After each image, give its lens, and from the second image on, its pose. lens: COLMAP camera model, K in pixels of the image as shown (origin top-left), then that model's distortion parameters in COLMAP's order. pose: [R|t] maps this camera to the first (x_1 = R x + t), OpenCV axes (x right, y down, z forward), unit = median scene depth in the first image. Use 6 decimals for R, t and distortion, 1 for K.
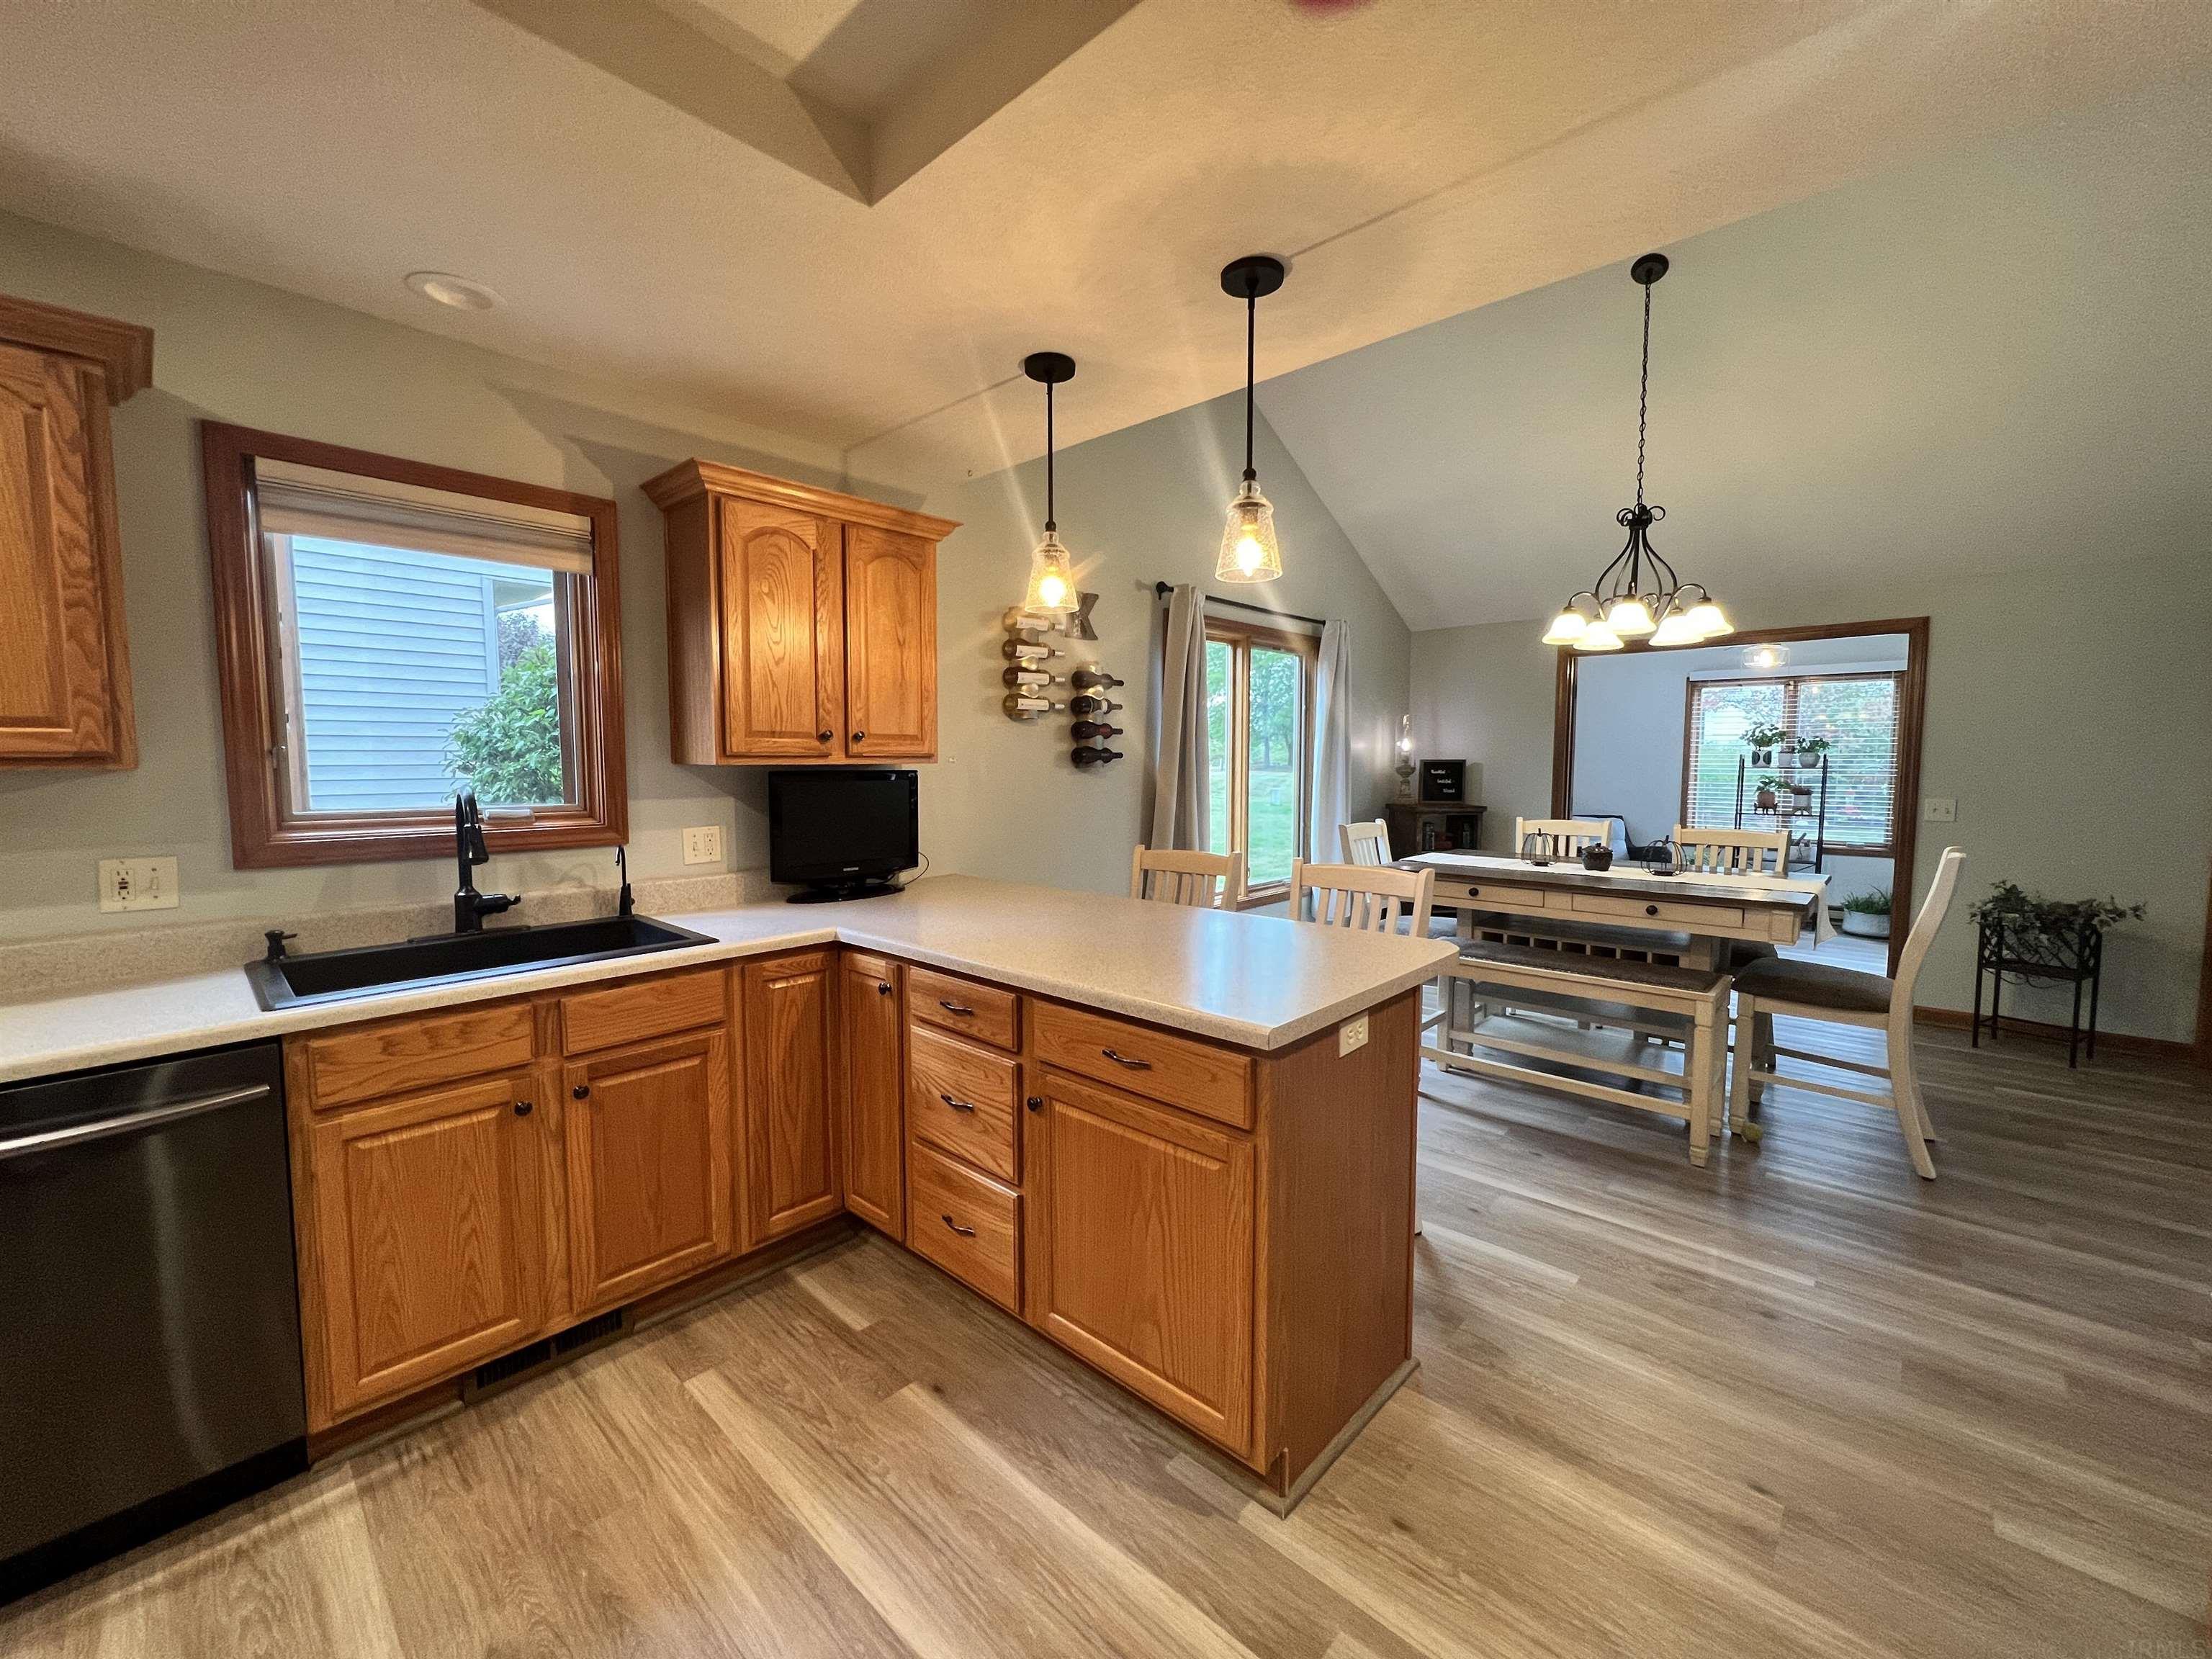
lens RADIAL K [[884.9, 0, 1099.2], [0, 884.9, 818.5], [0, 0, 1]] dist [-0.002470, 0.000864]
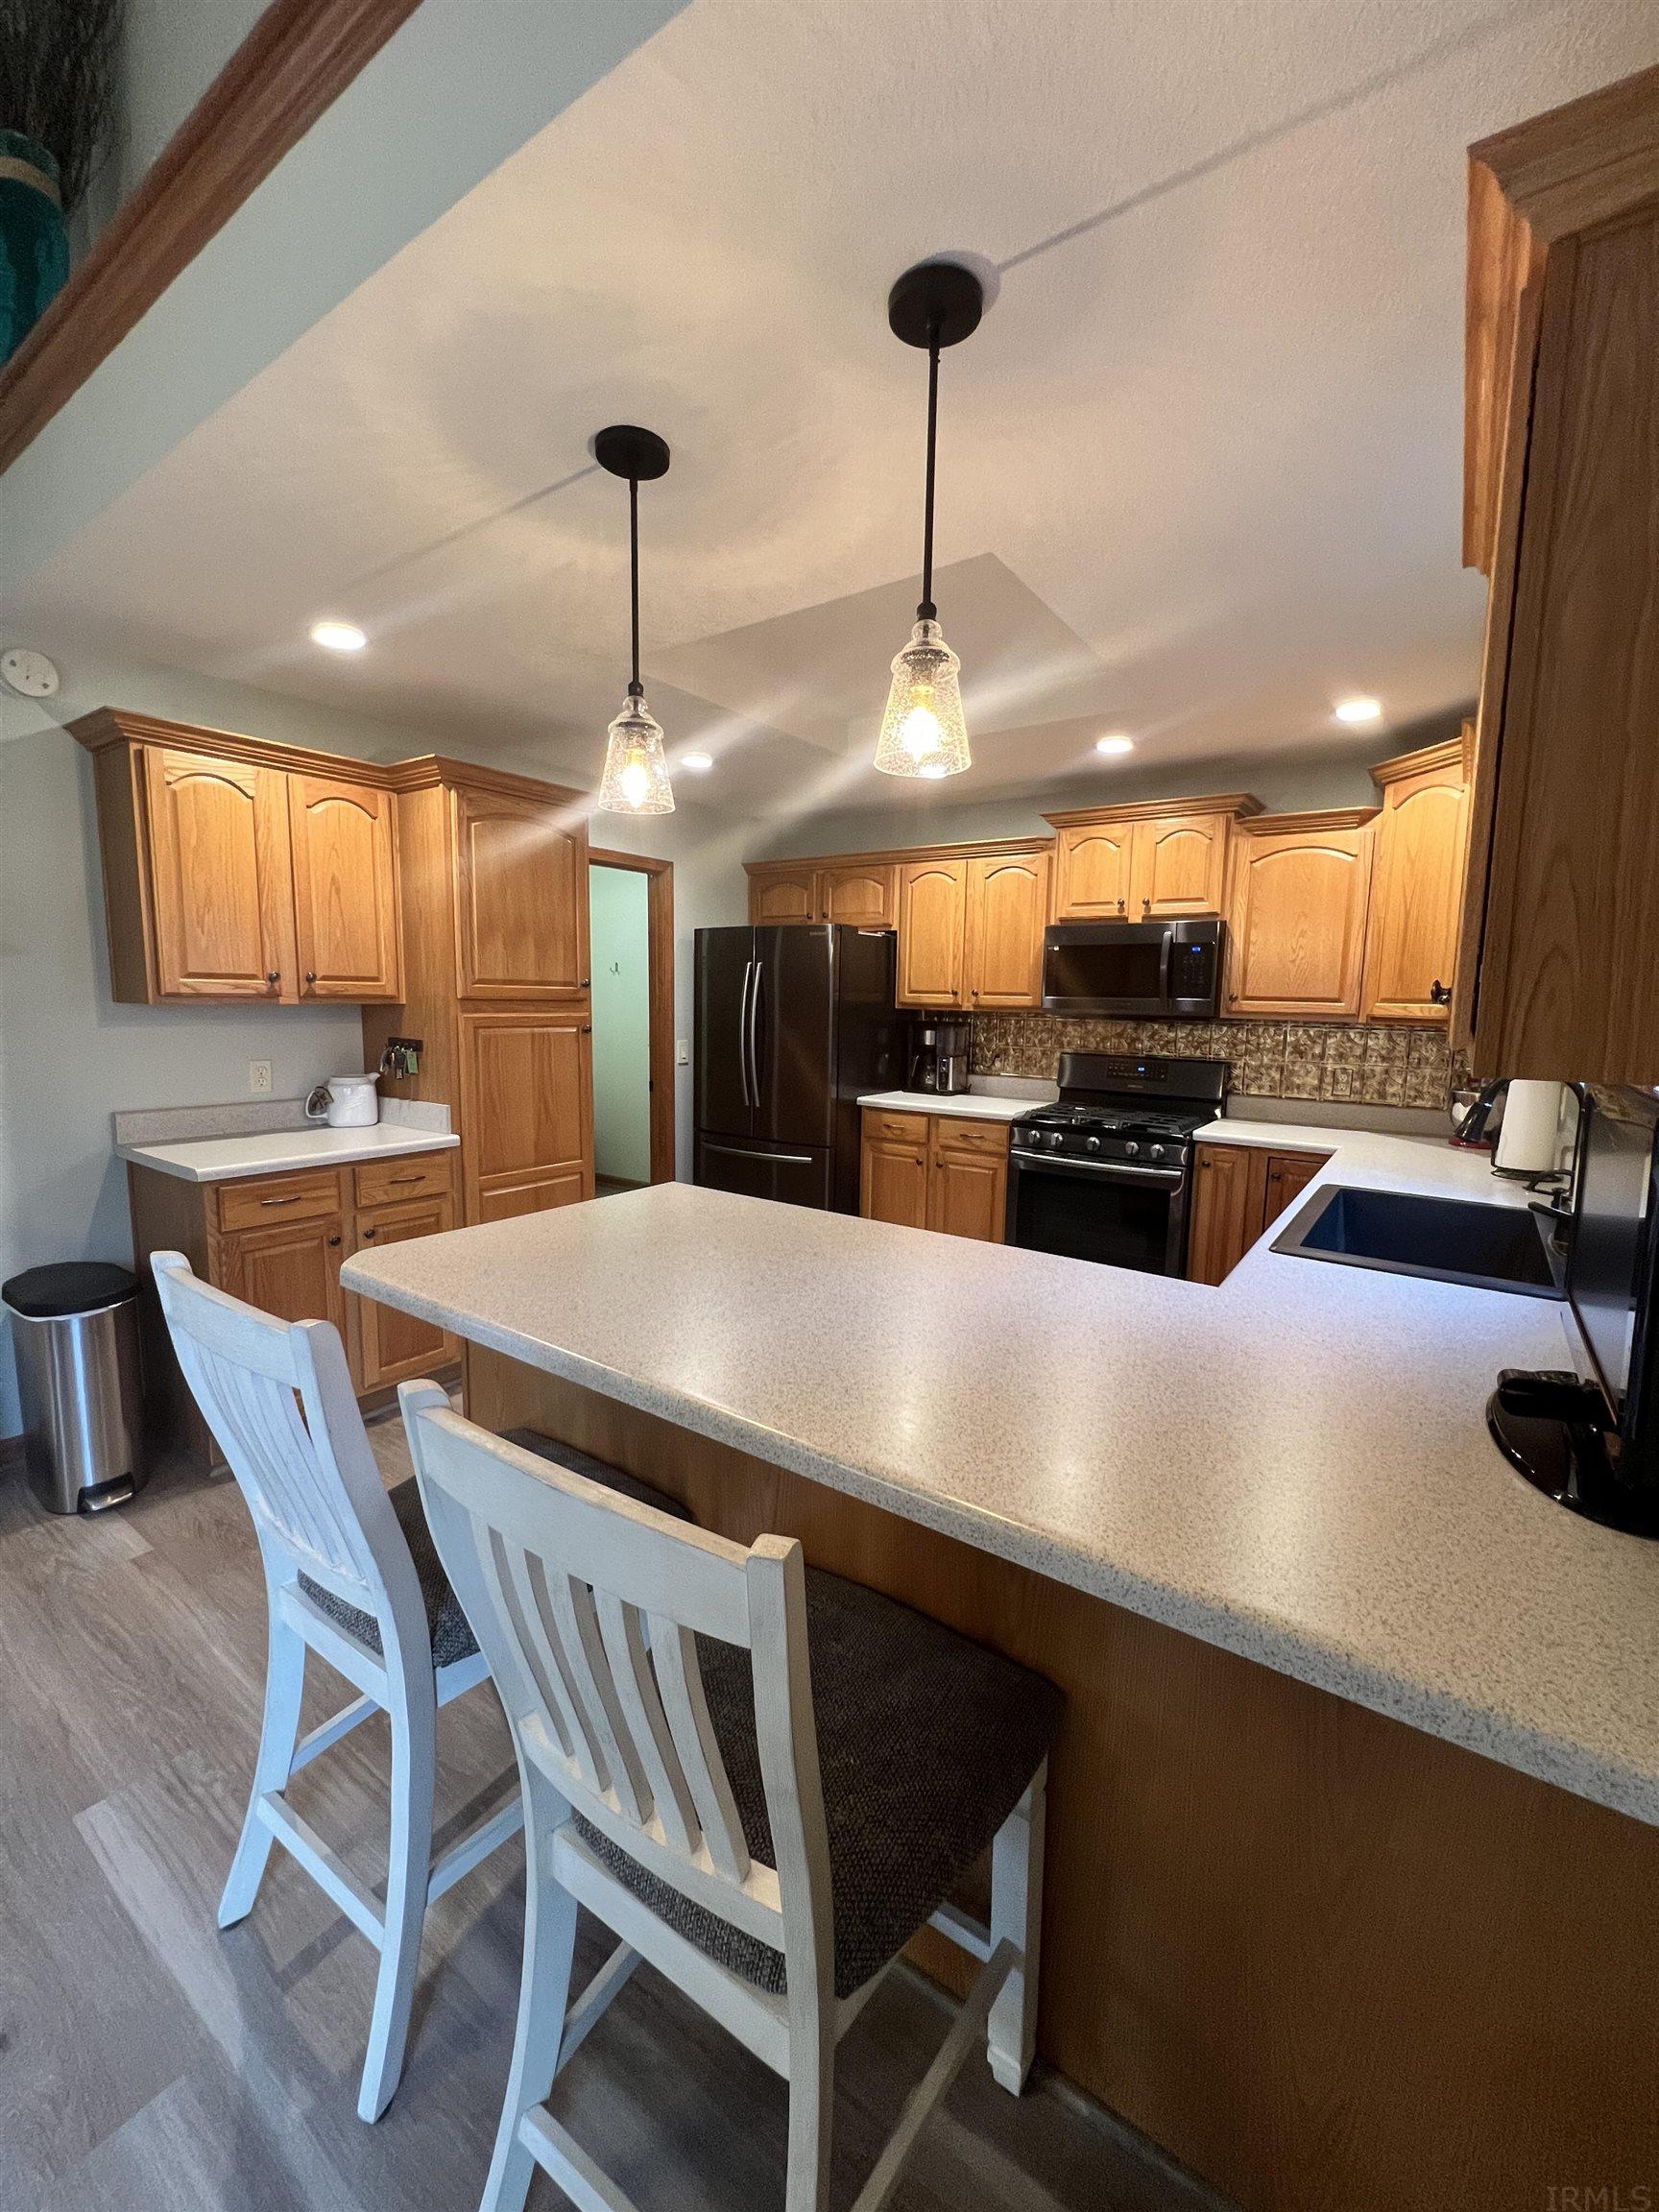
lens RADIAL K [[884.9, 0, 835.8], [0, 884.9, 1101.5], [0, 0, 1]] dist [-0.002470, 0.000864]
pose [[-0.990249, 0.000328, -0.139307, 0.080922], [-0.026296, 0.981580, 0.189235, -0.133946], [0.136803, 0.191053, -0.972000, 1.613483]]
